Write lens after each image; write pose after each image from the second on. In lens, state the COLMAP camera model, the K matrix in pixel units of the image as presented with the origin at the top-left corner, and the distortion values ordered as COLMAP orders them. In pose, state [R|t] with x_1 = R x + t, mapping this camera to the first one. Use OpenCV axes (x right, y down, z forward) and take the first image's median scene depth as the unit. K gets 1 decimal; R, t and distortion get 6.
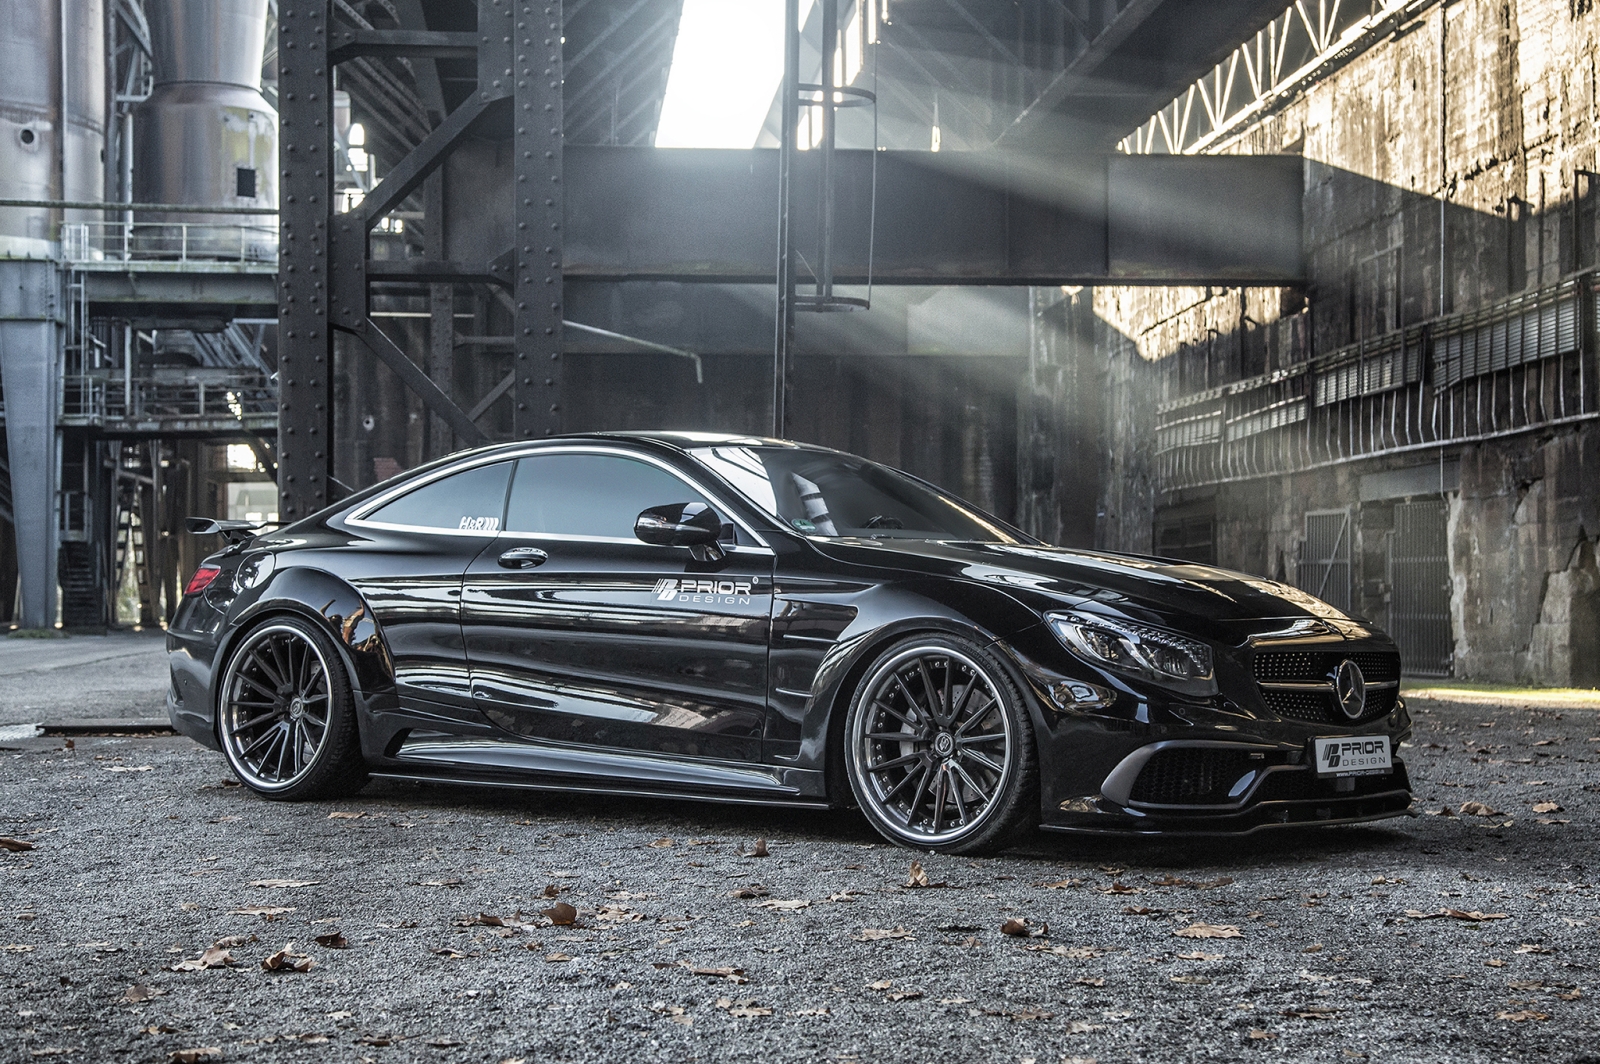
lens RADIAL K [[2651.1, 0, 800.4], [0, 2651.1, 507.0], [0, 0, 1]] dist [0.133962, 0.083240]
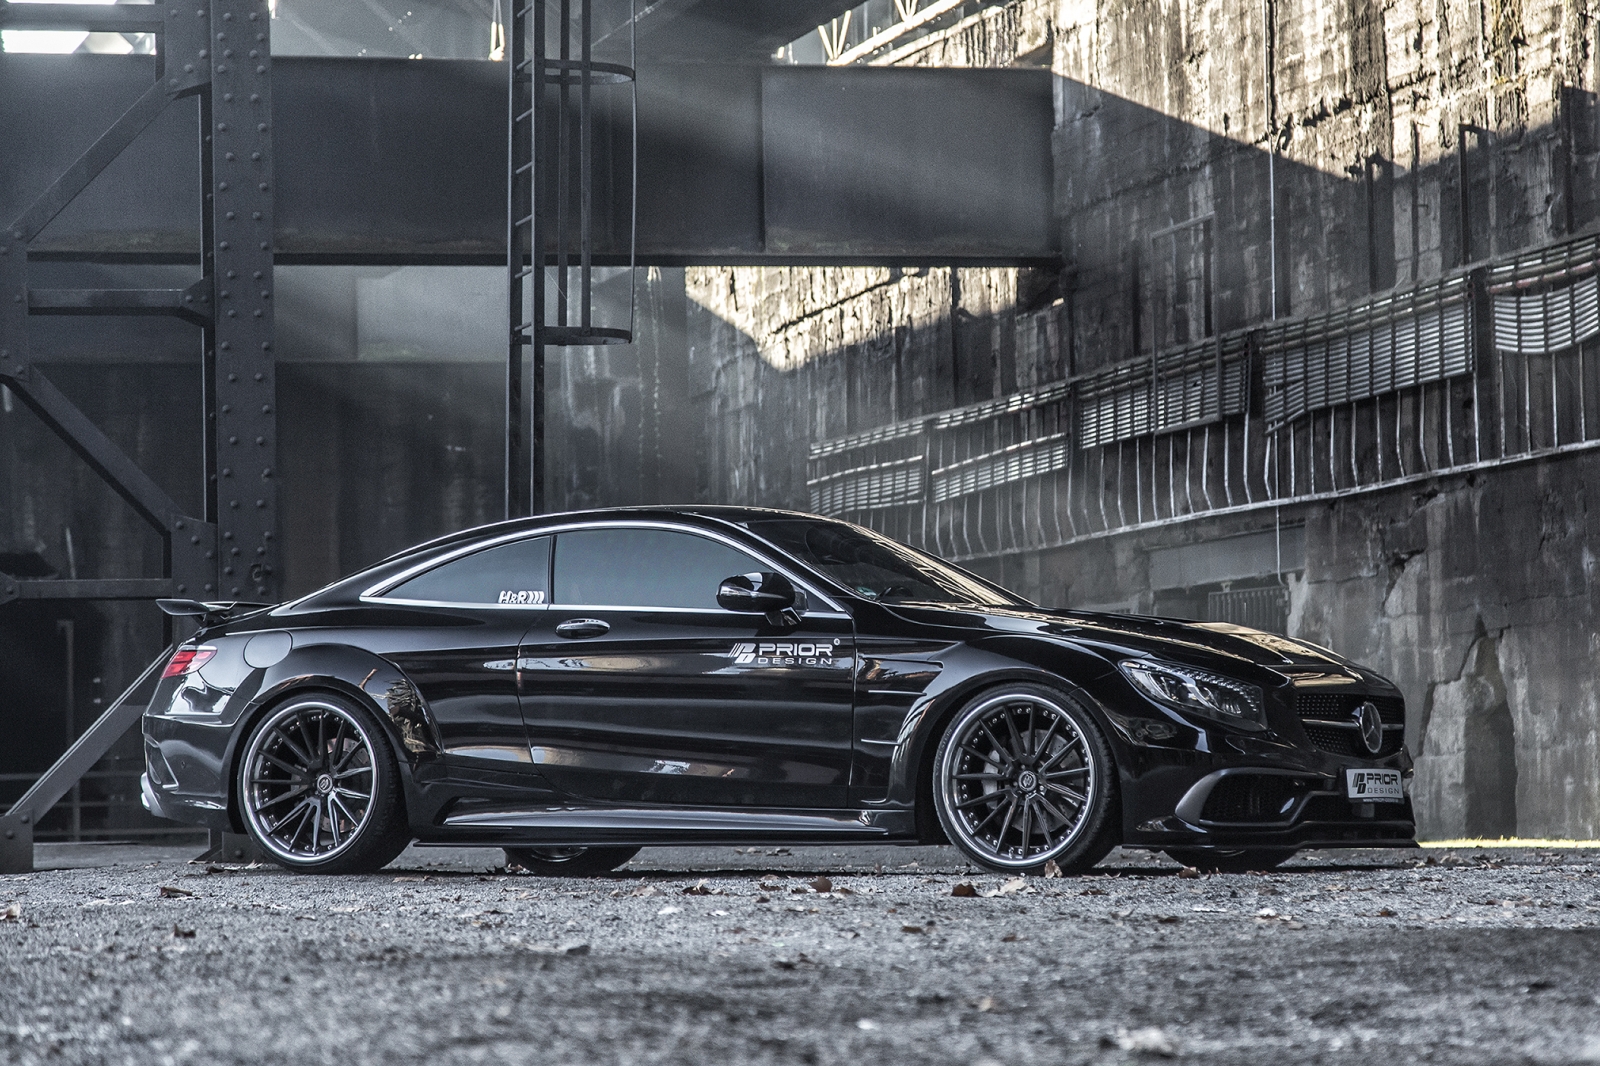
lens RADIAL K [[4472.7, 0, 800.0], [0, 4472.7, 533.0], [0, 0, 1]] dist [0.055024, 0.155455]
pose [[0.989964, -0.011984, 0.140812, -0.047972], [0.014583, 0.999742, -0.017435, 0.002431], [-0.140566, 0.019313, 0.989883, -0.135734]]
